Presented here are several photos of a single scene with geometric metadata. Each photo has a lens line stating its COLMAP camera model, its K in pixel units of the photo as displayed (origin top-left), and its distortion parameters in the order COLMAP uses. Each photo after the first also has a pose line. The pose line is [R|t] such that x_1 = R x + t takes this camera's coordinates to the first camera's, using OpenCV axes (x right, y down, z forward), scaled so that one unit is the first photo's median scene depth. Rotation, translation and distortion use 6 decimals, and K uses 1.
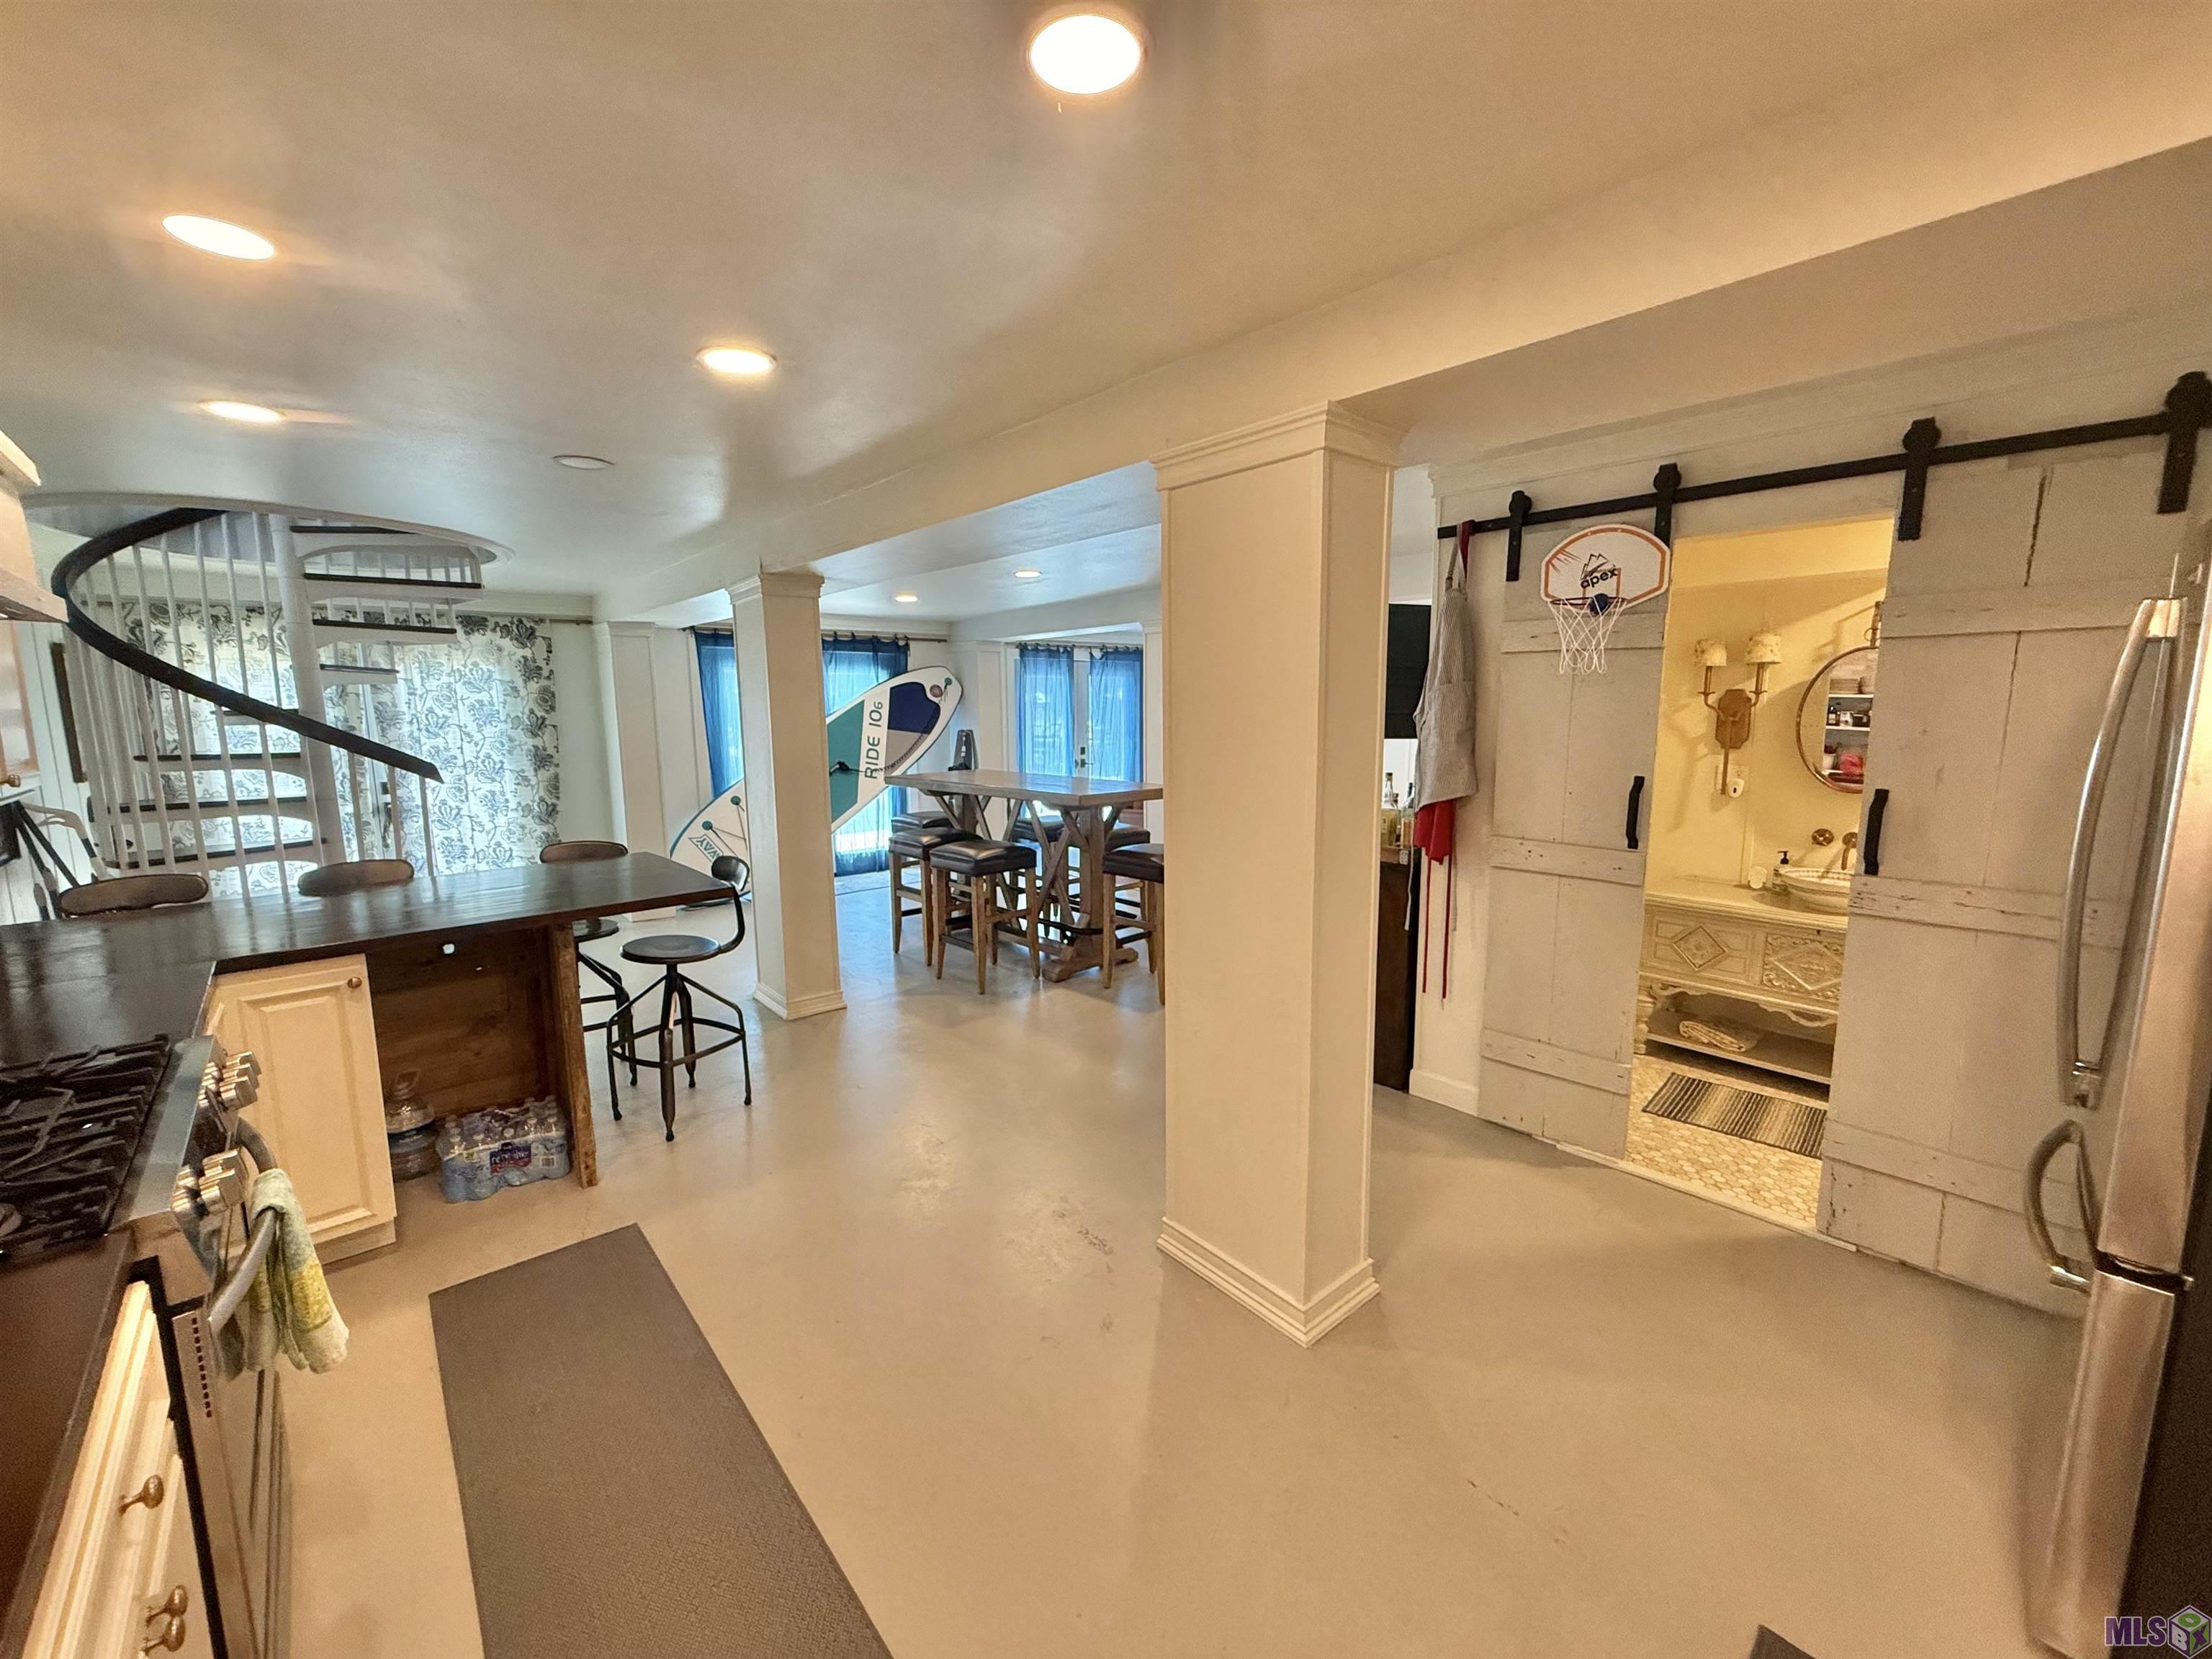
lens RADIAL K [[875.6, 0, 1101.0], [0, 875.6, 831.6], [0, 0, 1]] dist [-0.002617, 0.000004]
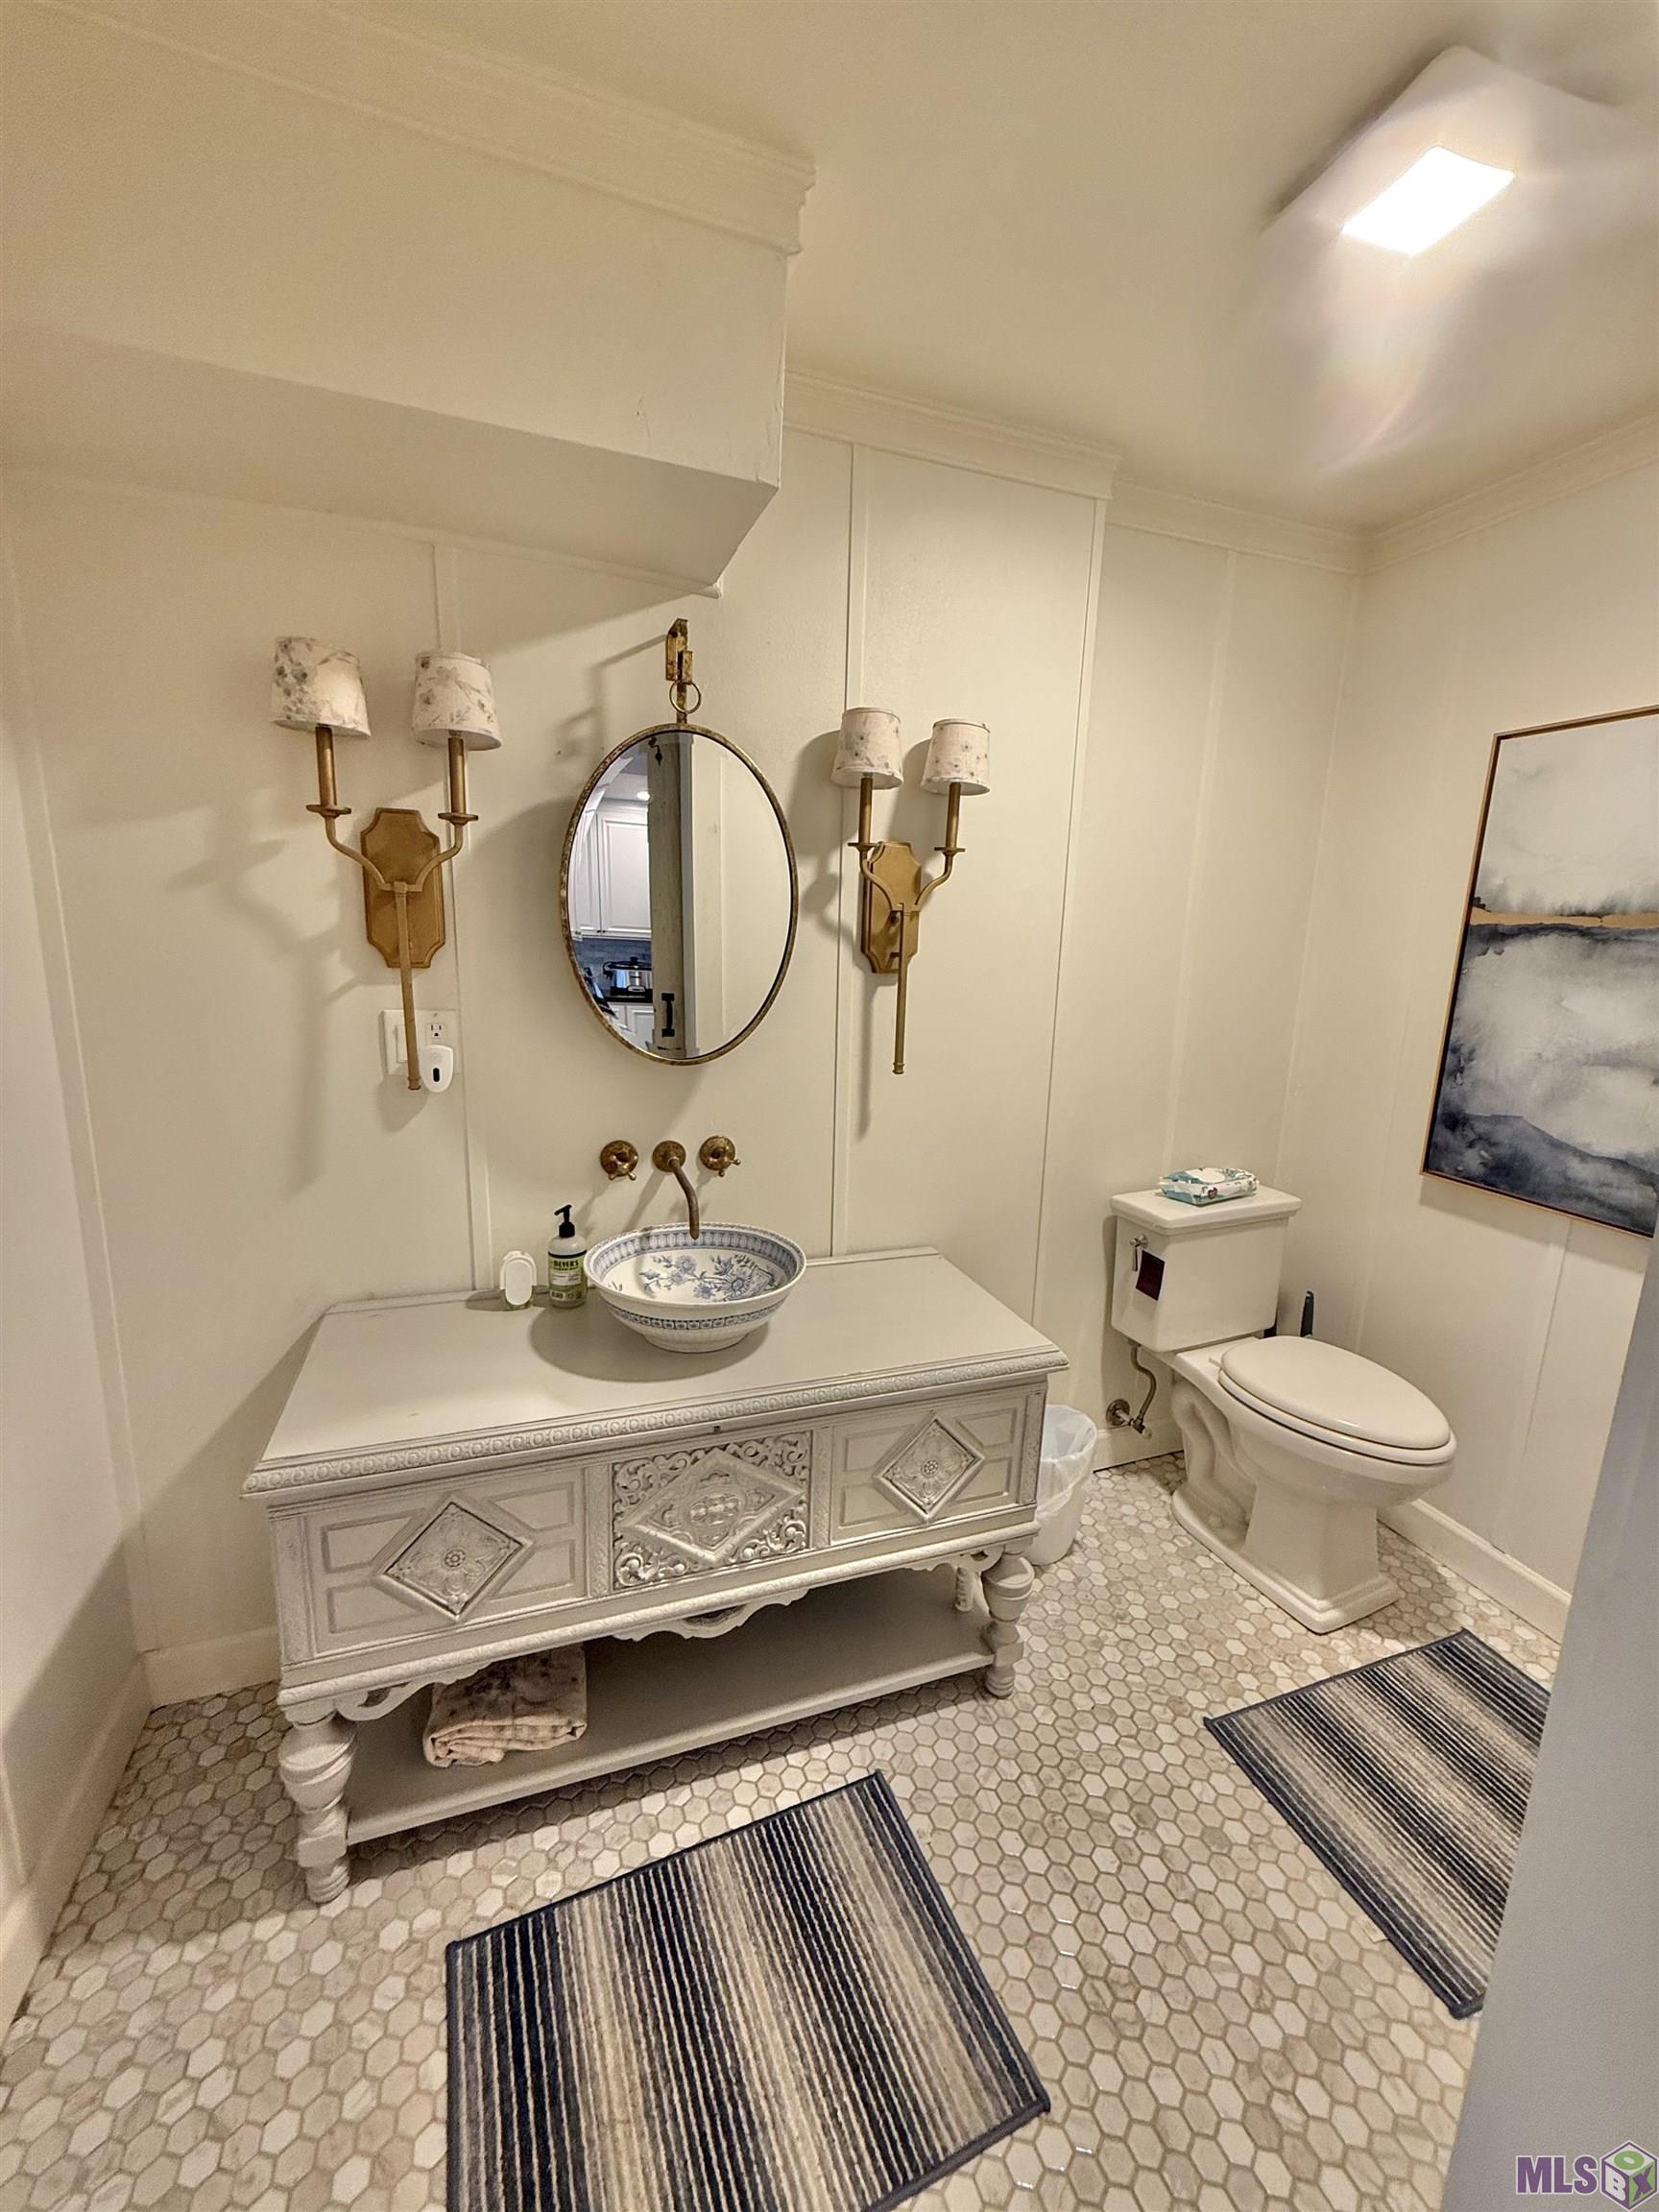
lens RADIAL K [[875.6, 0, 825.1], [0, 875.6, 1111.3], [0, 0, 1]] dist [-0.002617, 0.000004]
pose [[0.381305, -0.154190, 0.911500, 0.446891], [0.097999, 0.987178, 0.125996, -0.065313], [-0.919240, 0.041283, 0.391527, 0.712233]]
